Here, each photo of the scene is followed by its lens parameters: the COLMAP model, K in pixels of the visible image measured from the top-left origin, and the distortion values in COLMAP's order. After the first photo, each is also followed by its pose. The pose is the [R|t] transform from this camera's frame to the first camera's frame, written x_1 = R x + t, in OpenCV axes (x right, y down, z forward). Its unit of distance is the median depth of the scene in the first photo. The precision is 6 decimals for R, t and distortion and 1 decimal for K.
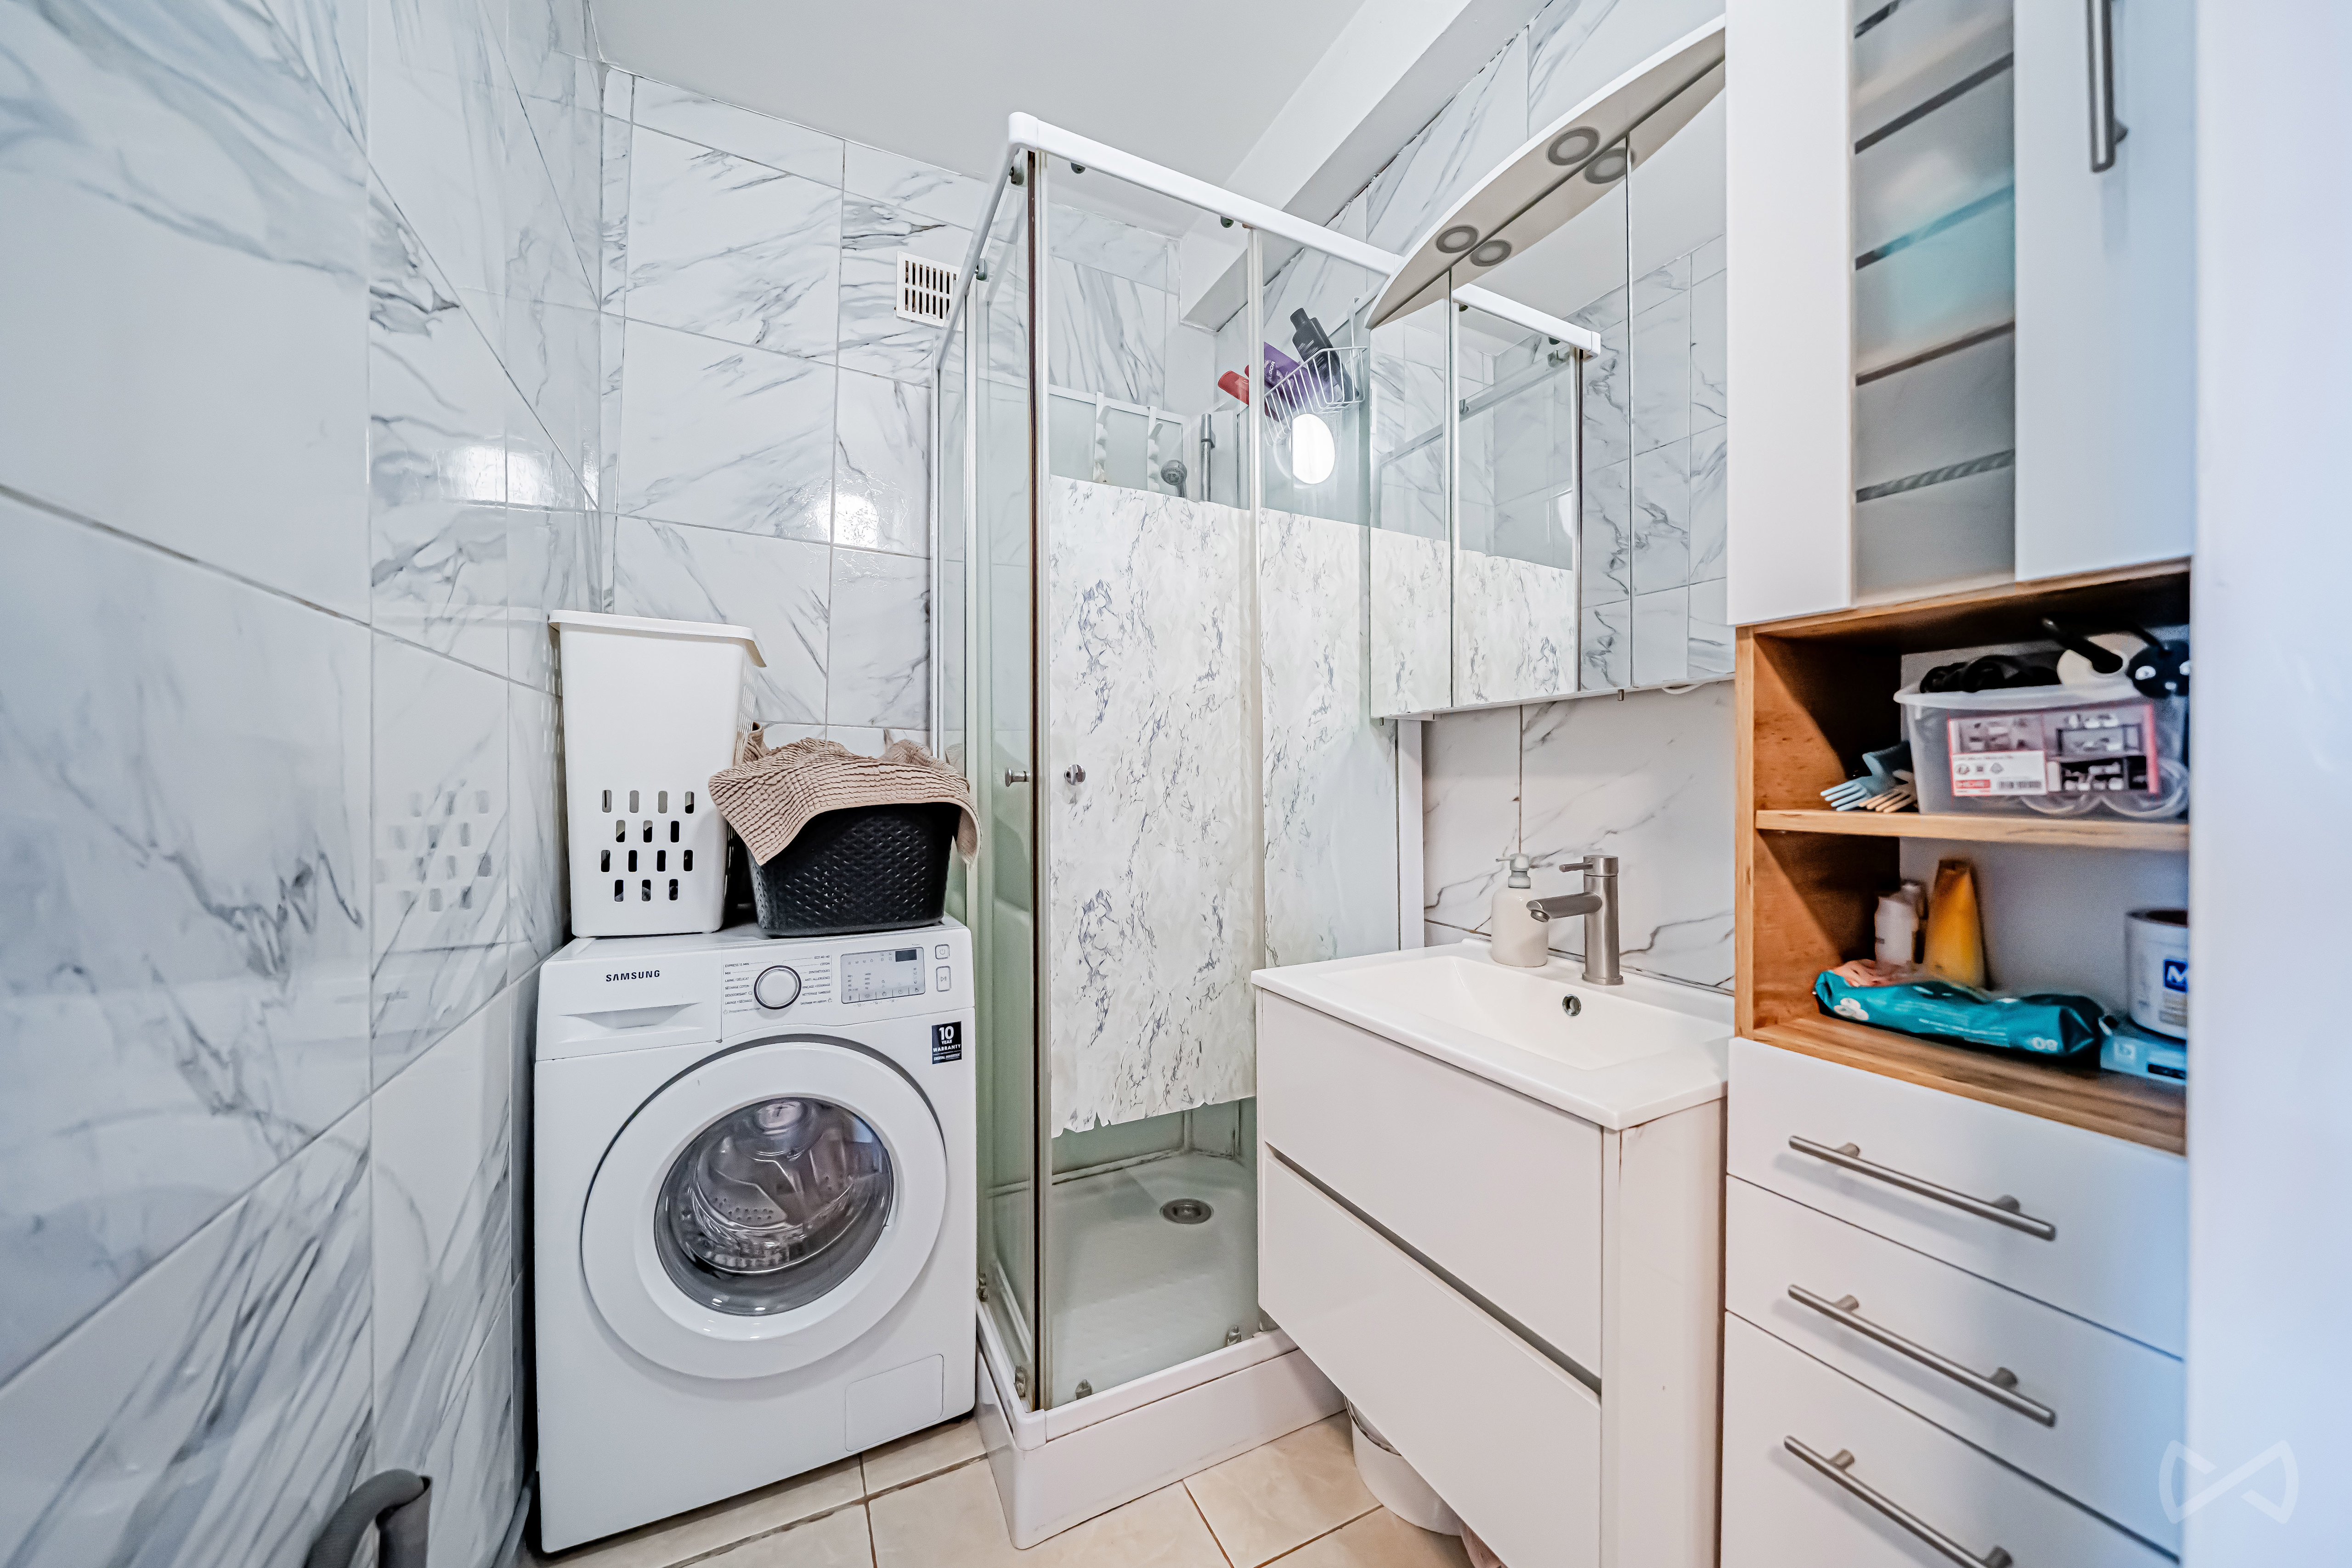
lens RADIAL K [[809.2, 0, 1167.7], [0, 809.2, 780.0], [0, 0, 1]] dist [-0.005820, -0.000215]
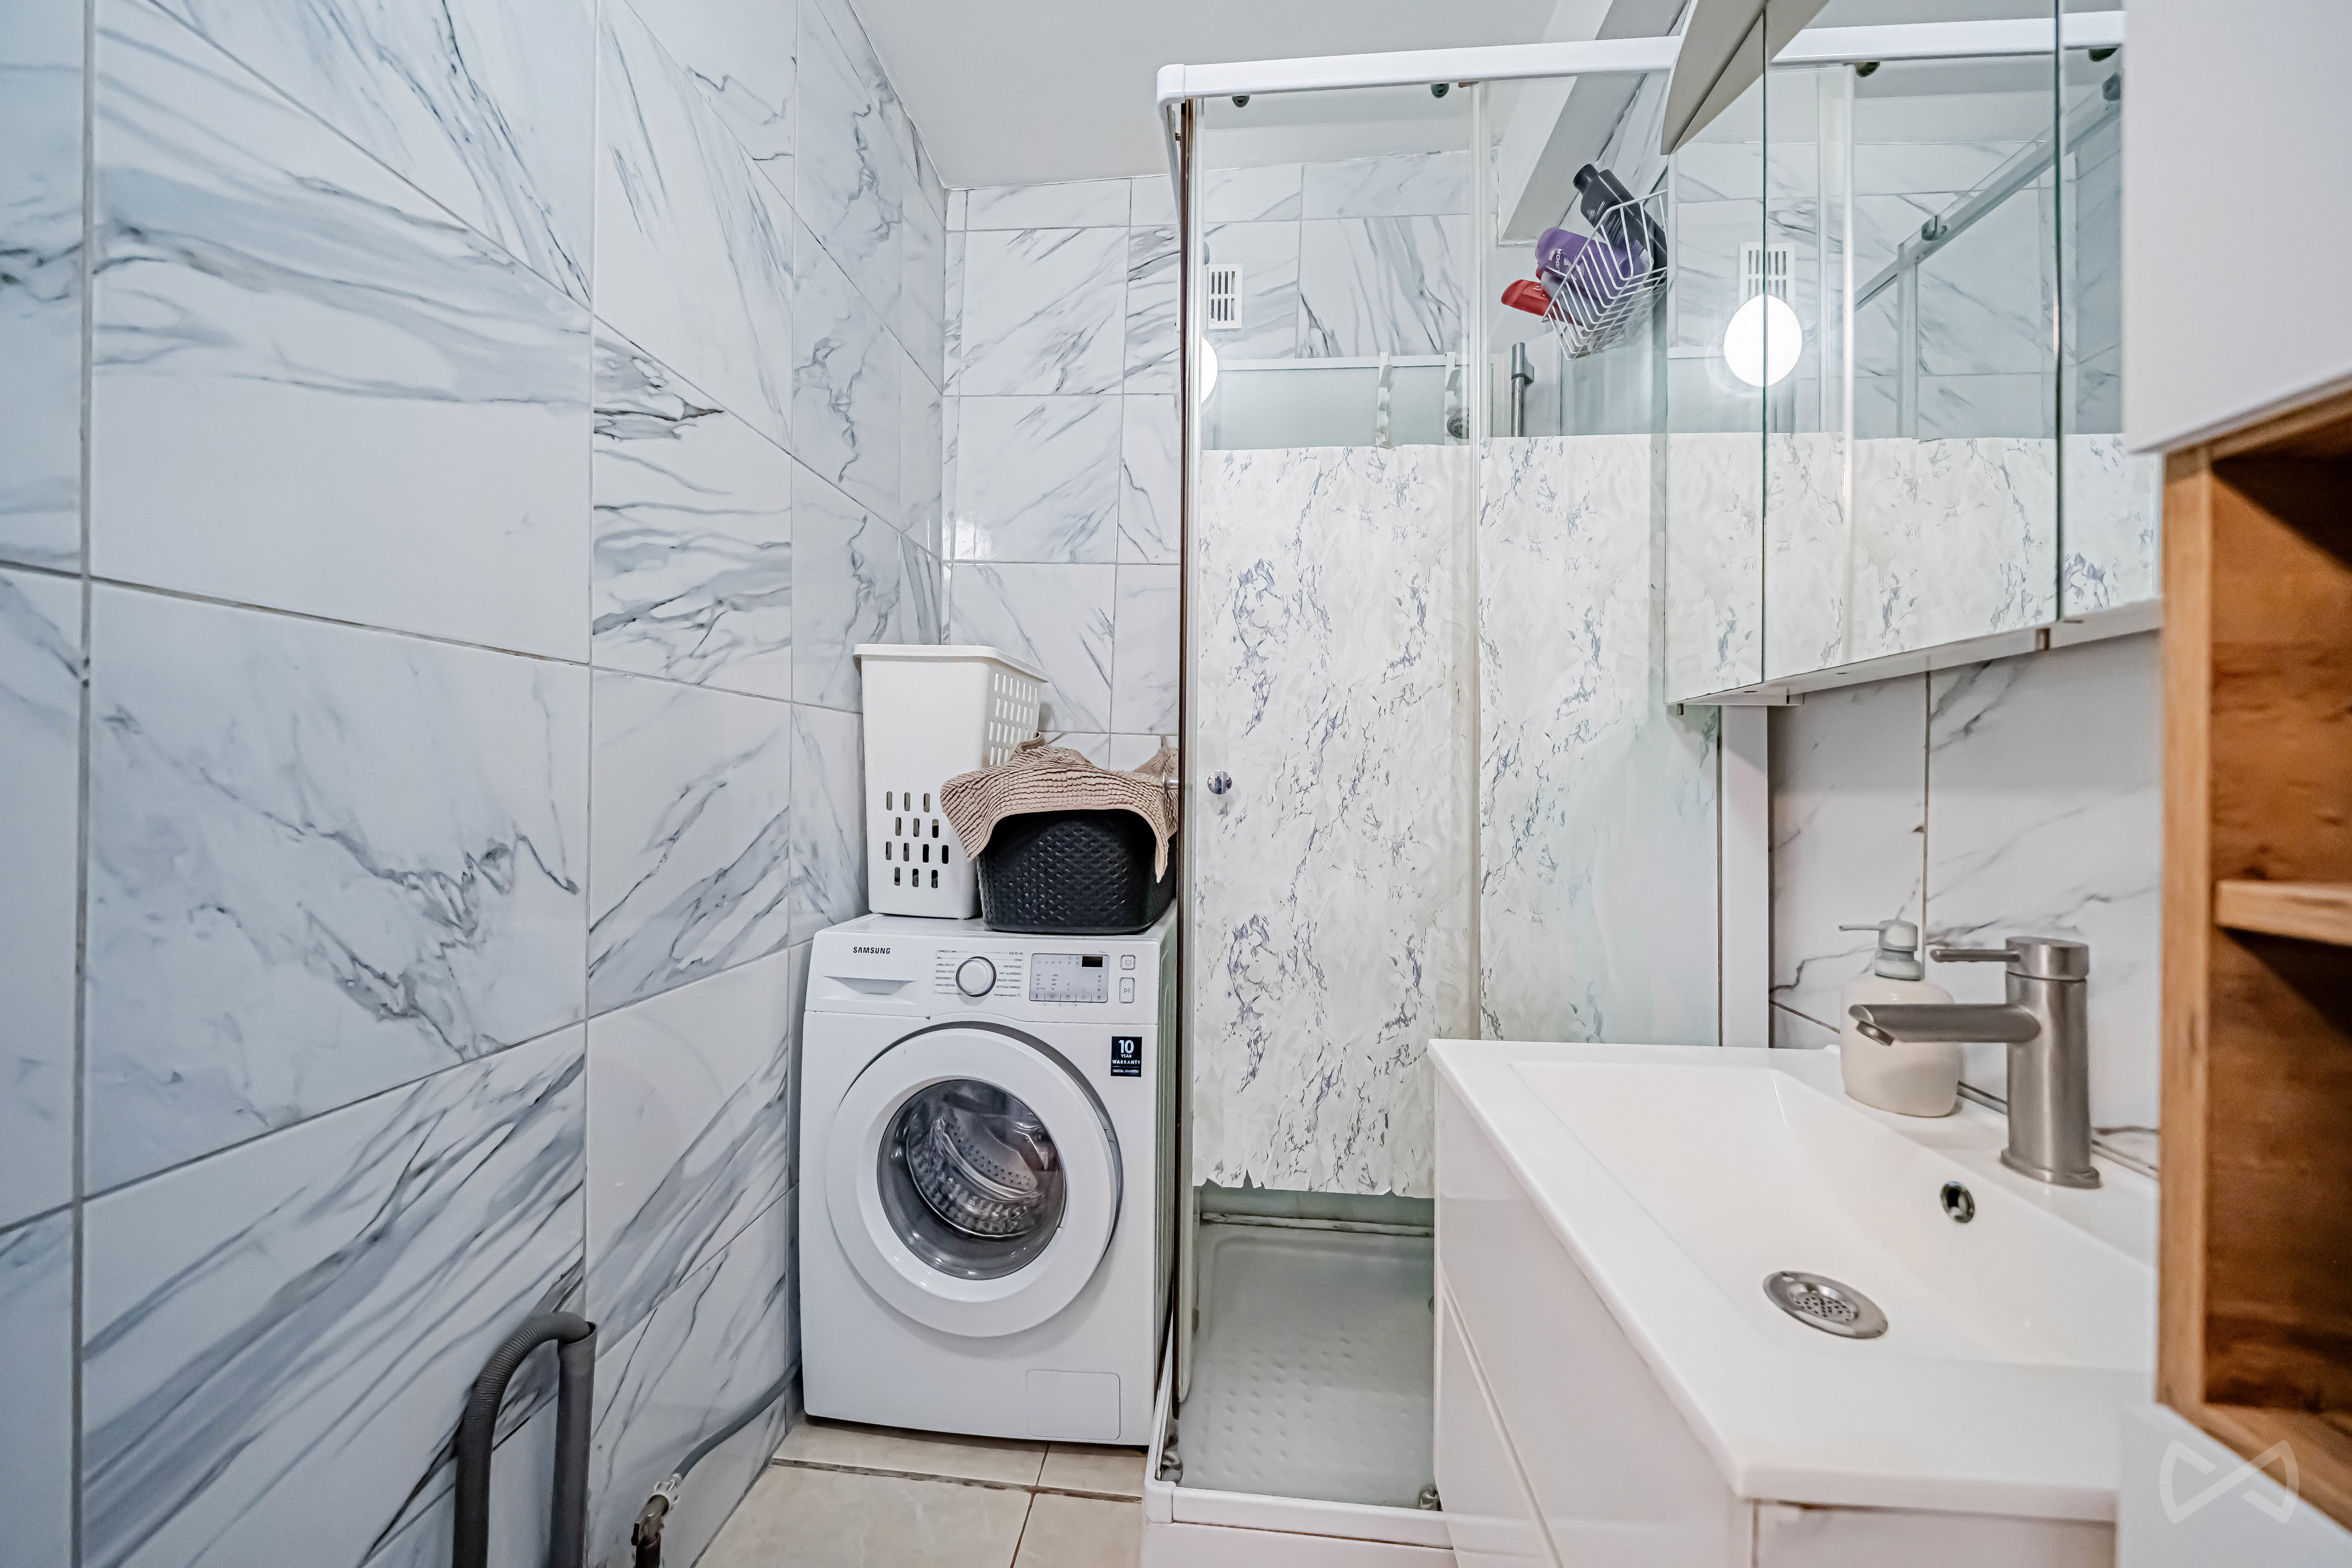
lens RADIAL K [[796.4, 0, 1169.9], [0, 796.4, 781.0], [0, 0, 1]] dist [-0.002849, -0.002641]
pose [[0.852078, 0.008215, -0.523350, 0.274147], [-0.011703, 0.999926, -0.003359, -0.004038], [0.523284, 0.008987, 0.852111, 0.211172]]
